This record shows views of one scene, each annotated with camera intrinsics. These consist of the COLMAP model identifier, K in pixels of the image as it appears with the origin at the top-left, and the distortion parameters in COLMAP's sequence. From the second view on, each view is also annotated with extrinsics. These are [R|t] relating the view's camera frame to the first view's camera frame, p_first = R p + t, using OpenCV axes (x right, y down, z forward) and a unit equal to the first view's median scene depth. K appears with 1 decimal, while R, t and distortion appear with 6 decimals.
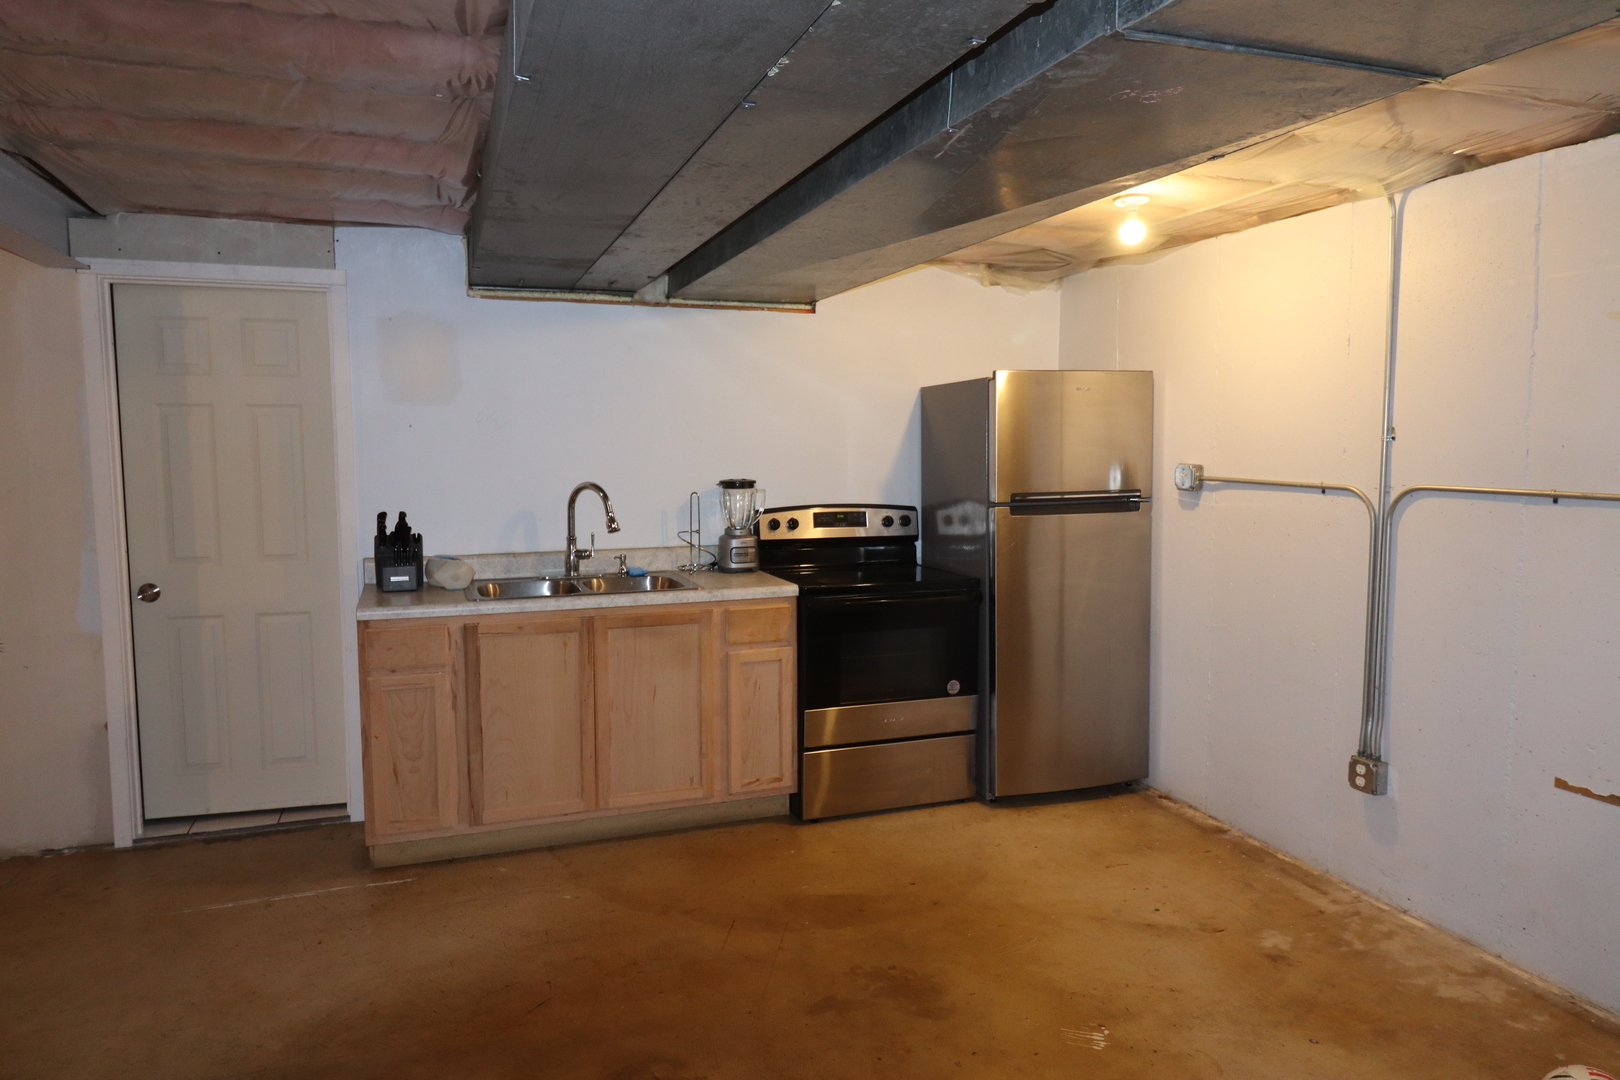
lens RADIAL K [[1039.9, 0, 810.0], [0, 1039.9, 540.0], [0, 0, 1]] dist [-0.000942, -0.000205]
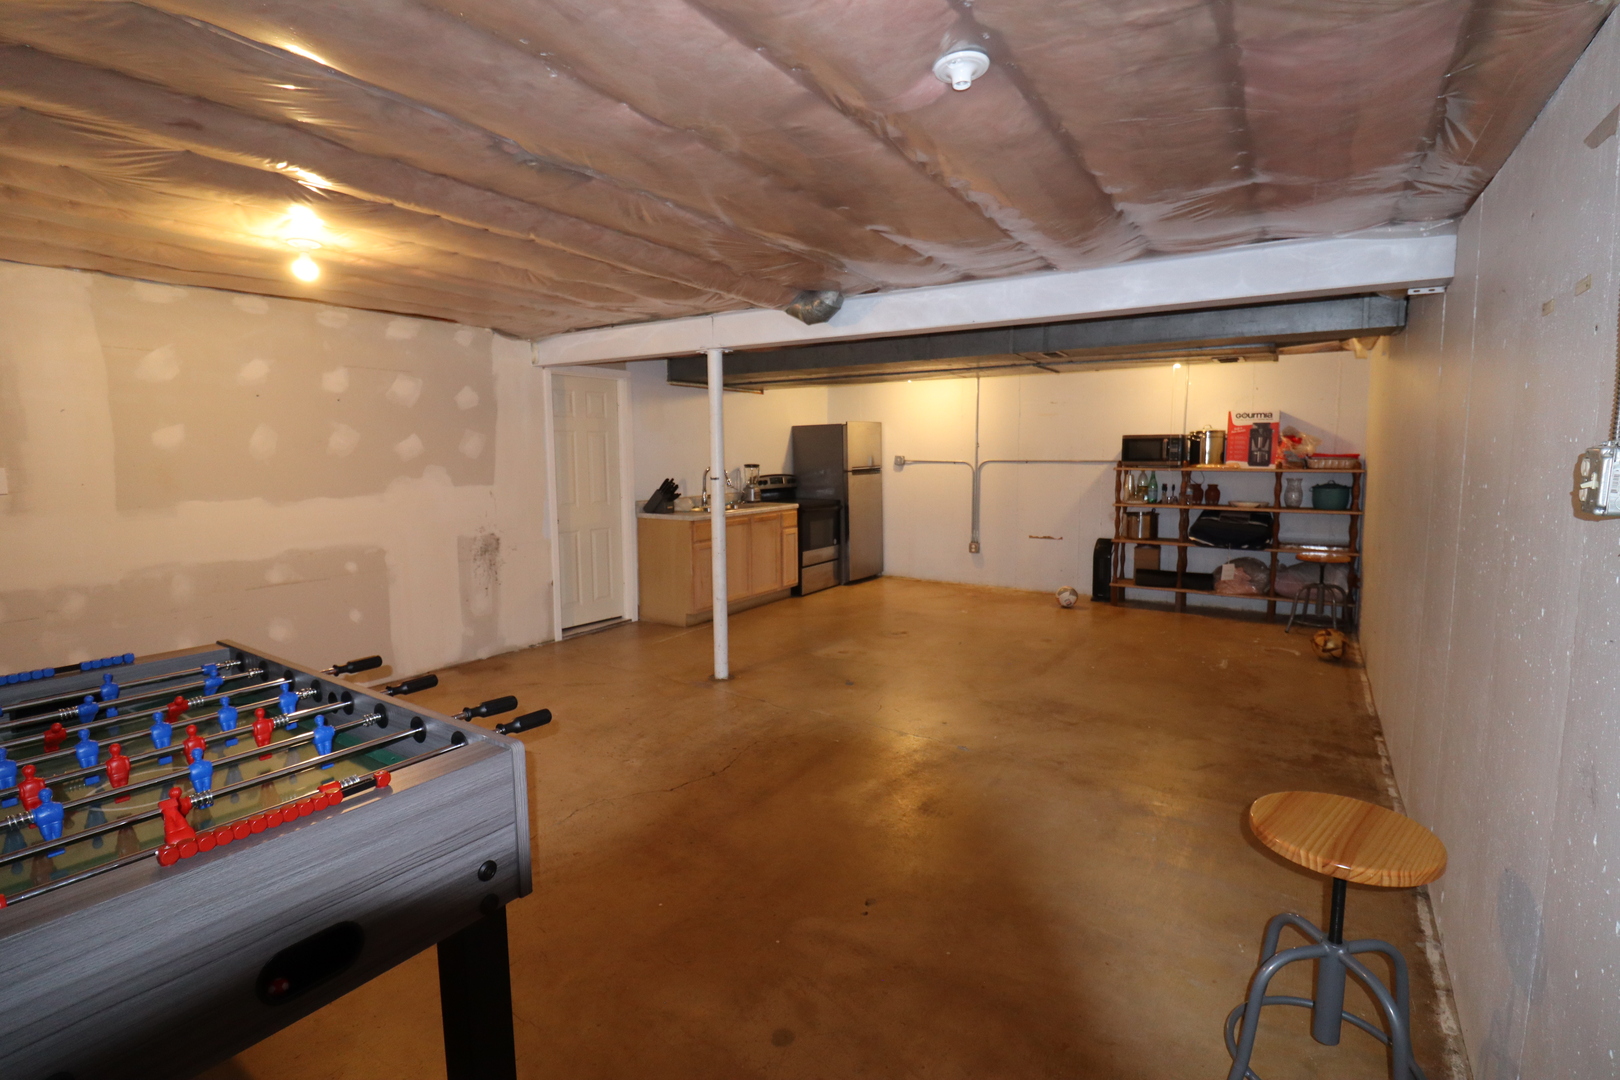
lens RADIAL K [[751.6, 0, 819.1], [0, 751.6, 530.1], [0, 0, 1]] dist [0.002253, -0.018702]
pose [[0.798461, -0.069076, 0.598071, -1.063587], [0.059832, 0.997583, 0.035338, 0.044271], [-0.599066, 0.007568, 0.800664, -0.516644]]
